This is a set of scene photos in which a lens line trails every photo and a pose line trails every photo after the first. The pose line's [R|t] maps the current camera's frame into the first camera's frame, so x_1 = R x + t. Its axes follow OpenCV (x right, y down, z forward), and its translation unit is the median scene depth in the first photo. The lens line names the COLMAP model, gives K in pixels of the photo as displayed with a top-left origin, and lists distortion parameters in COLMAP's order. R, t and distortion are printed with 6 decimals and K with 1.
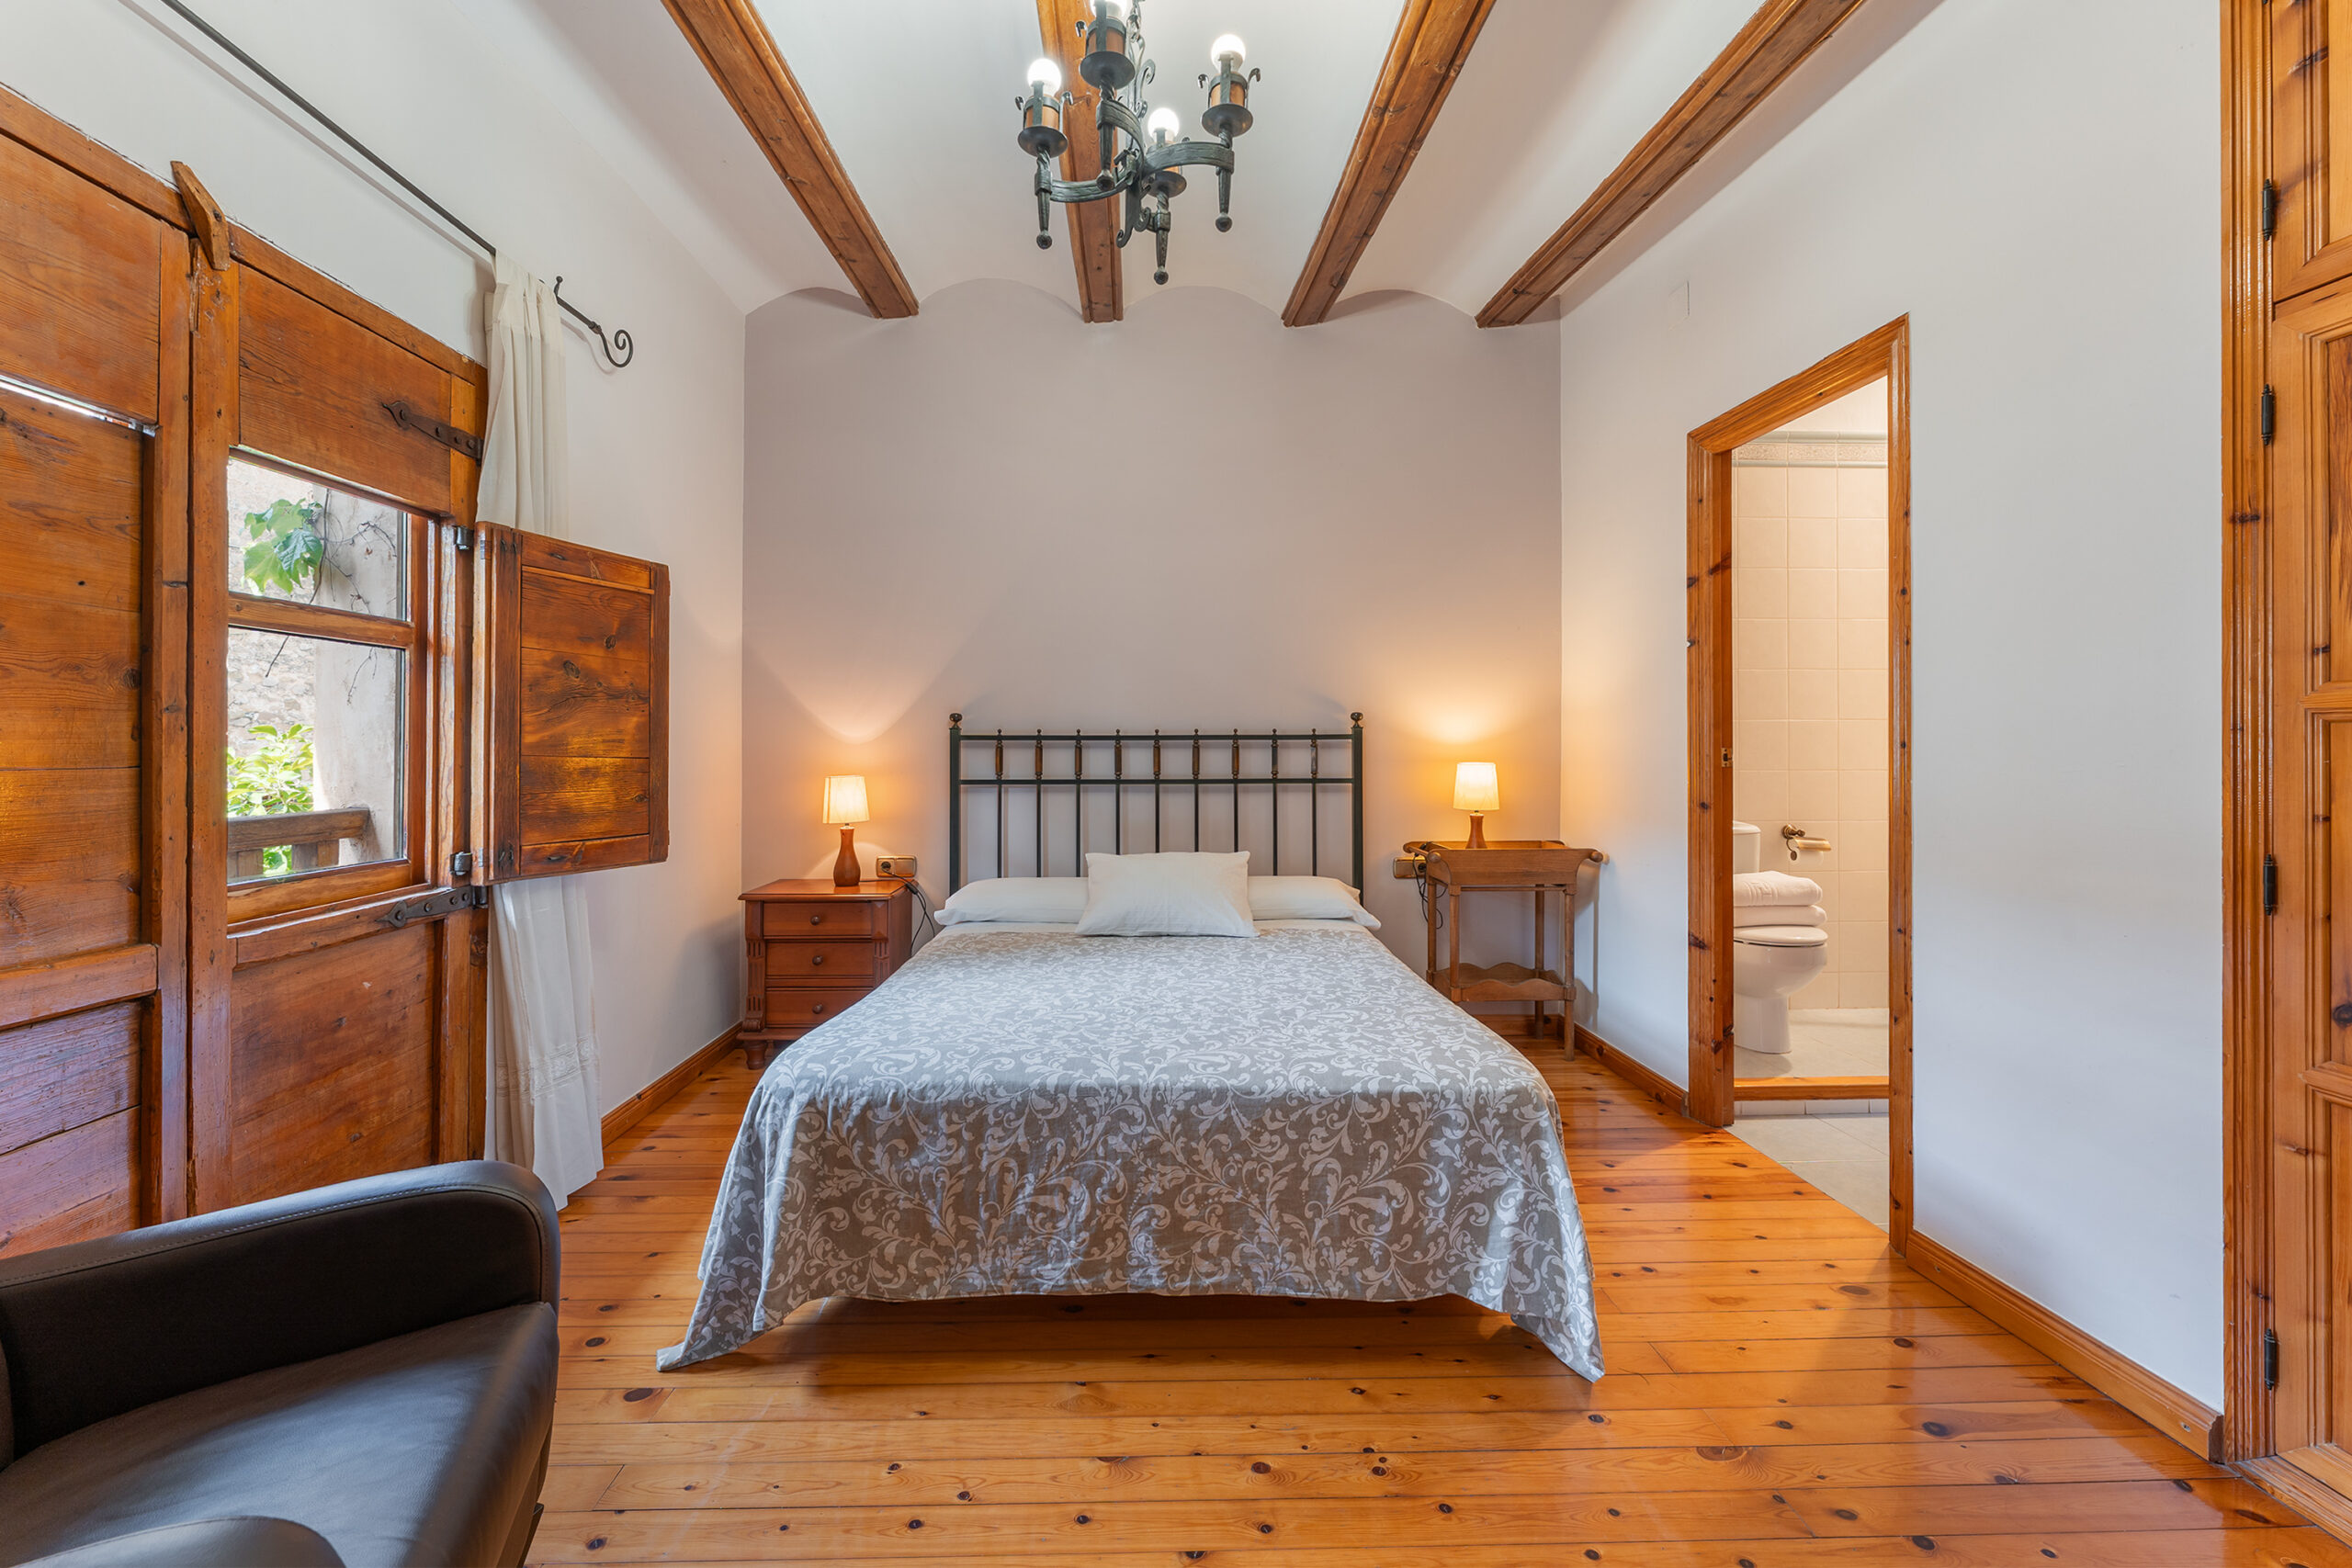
lens RADIAL K [[939.9, 0, 1123.1], [0, 939.9, 744.1], [0, 0, 1]] dist [-0.001377, -0.000789]
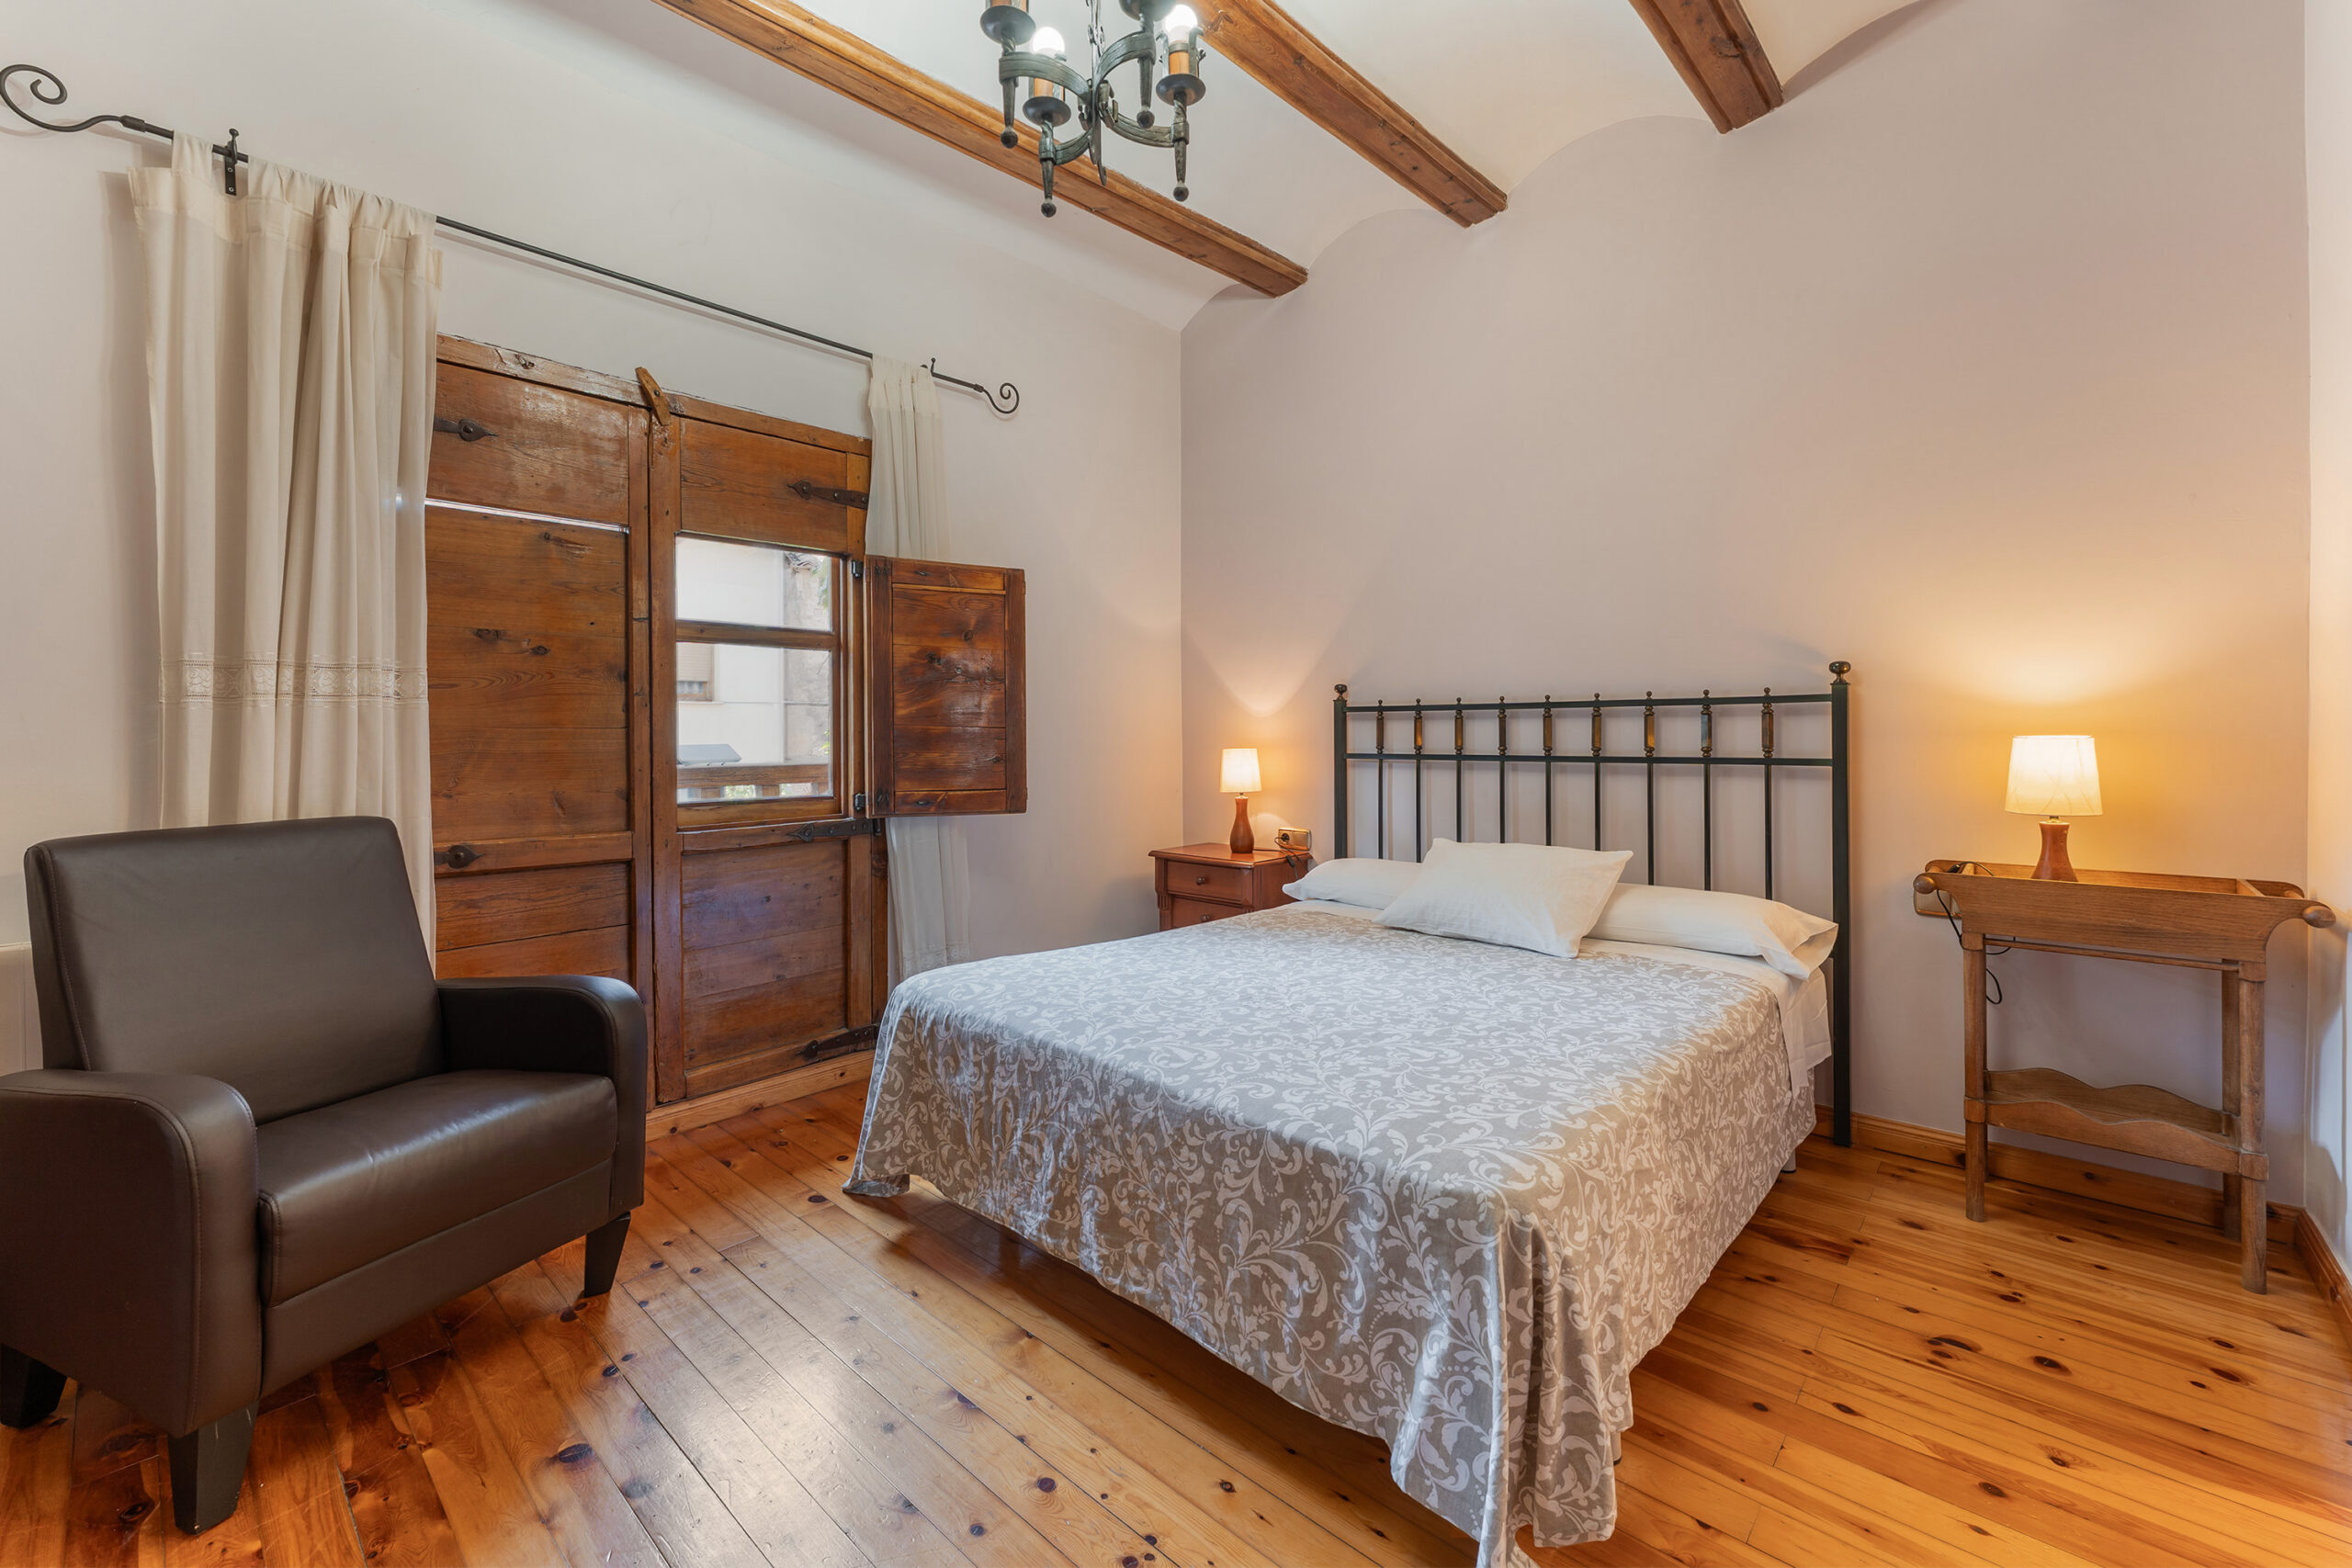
lens RADIAL K [[939.9, 0, 1139.9], [0, 939.9, 737.5], [0, 0, 1]] dist [-0.001377, -0.000789]
pose [[0.729757, 0.003107, -0.683700, 0.587823], [0.003914, 0.999954, 0.008722, 0.022212], [0.683696, -0.009041, 0.729711, 0.278818]]
